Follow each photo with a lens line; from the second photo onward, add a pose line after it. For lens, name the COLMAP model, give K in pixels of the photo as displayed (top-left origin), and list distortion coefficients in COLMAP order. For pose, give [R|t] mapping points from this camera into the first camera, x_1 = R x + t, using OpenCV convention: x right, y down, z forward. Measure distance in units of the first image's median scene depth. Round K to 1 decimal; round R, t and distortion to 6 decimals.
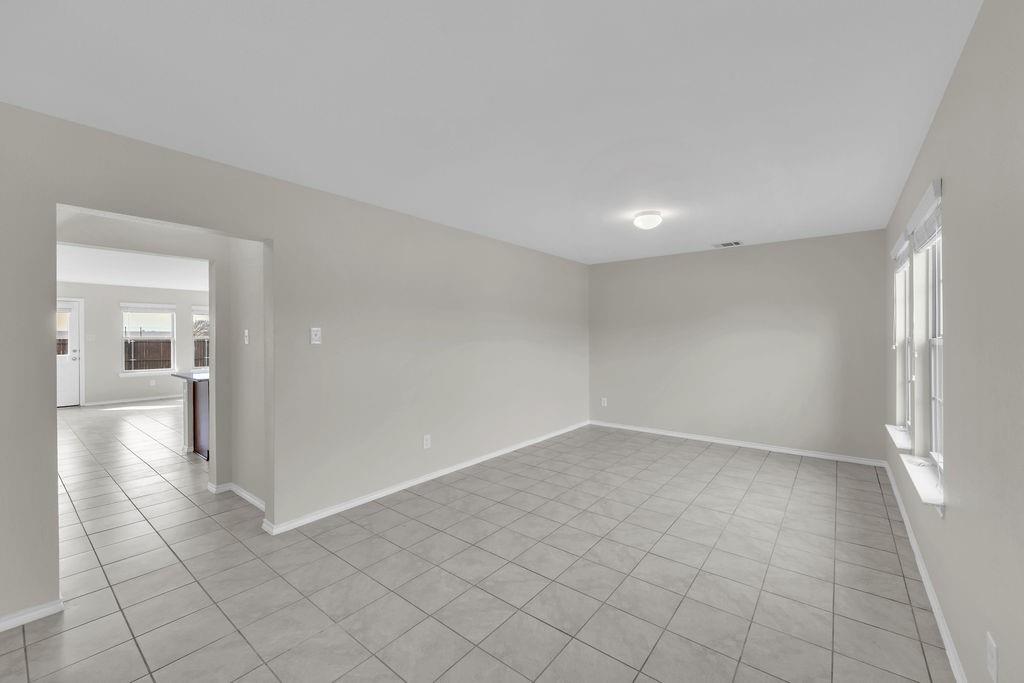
lens RADIAL K [[403.7, 0, 522.0], [0, 403.7, 339.5], [0, 0, 1]] dist [-0.000653, 0.000116]
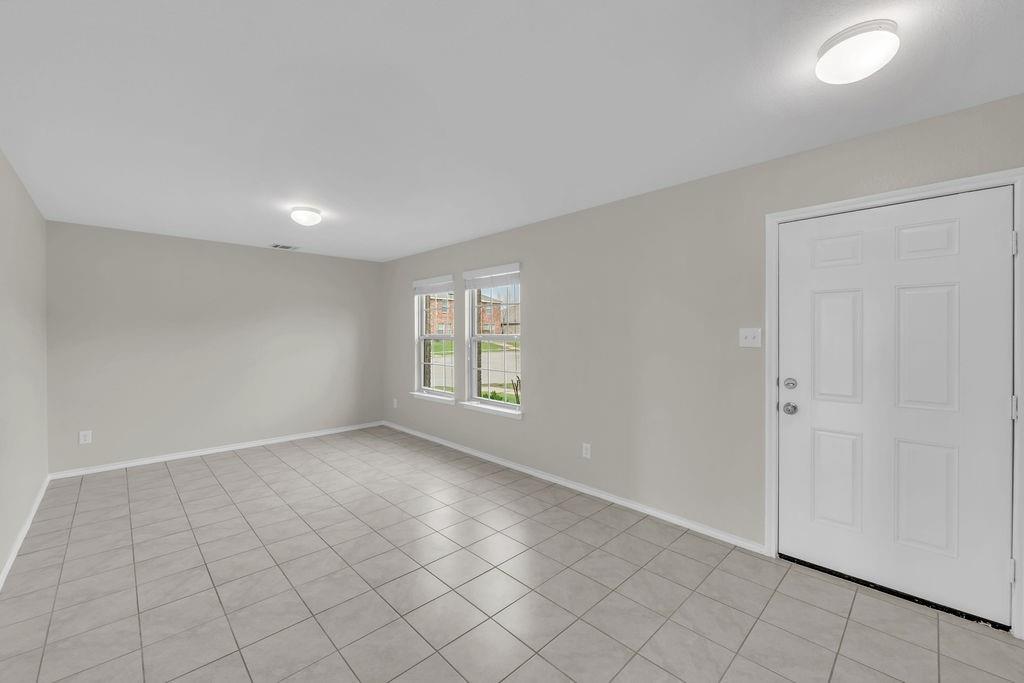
lens RADIAL K [[403.7, 0, 511.7], [0, 403.7, 334.0], [0, 0, 1]] dist [-0.000653, 0.000116]
pose [[0.161115, -0.002785, 0.986932, -0.562098], [0.010081, 0.999948, 0.001176, -0.011892], [-0.986884, 0.009760, 0.161135, 0.349949]]
